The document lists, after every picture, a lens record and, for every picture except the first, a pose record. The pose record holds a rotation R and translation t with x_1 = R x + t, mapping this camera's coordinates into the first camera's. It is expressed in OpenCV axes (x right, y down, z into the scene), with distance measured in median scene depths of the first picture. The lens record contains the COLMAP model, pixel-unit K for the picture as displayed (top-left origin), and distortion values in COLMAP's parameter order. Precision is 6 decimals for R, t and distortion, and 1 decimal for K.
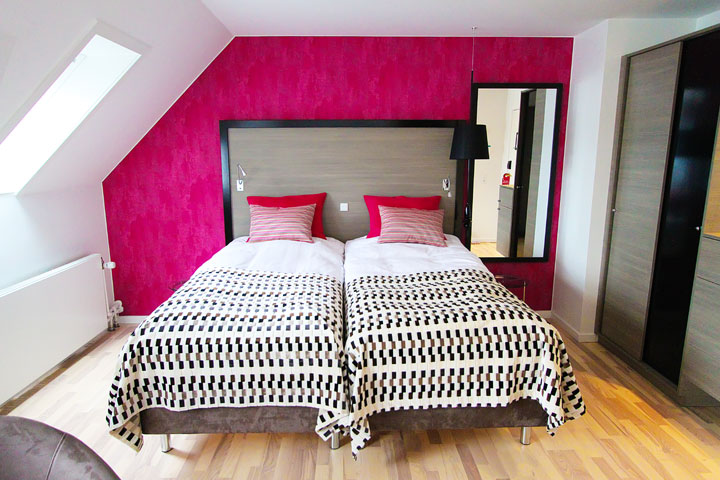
lens RADIAL K [[473.9, 0, 359.1], [0, 473.9, 244.0], [0, 0, 1]] dist [0.001641, 0.000717]
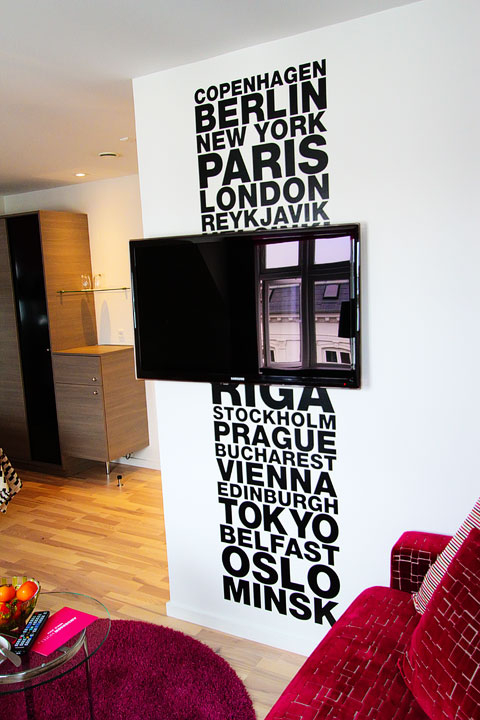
lens RADIAL K [[596.7, 0, 243.2], [0, 596.7, 362.0], [0, 0, 1]] dist [0.002261, 0.005318]
pose [[0.517851, -0.147210, 0.842710, -0.423000], [0.216521, 0.975563, 0.037364, 0.053256], [-0.827617, 0.163115, 0.537070, -0.372340]]
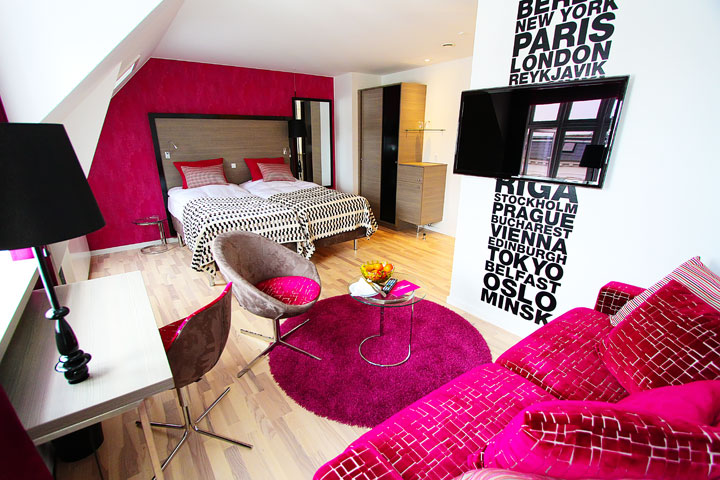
lens RADIAL K [[328.3, 0, 355.4], [0, 328.3, 241.9], [0, 0, 1]] dist [-0.009803, -0.000118]
pose [[0.816749, -0.180537, 0.548021, -0.480889], [0.116017, 0.981775, 0.150525, 0.088027], [-0.565209, -0.059361, 0.822809, -0.353206]]
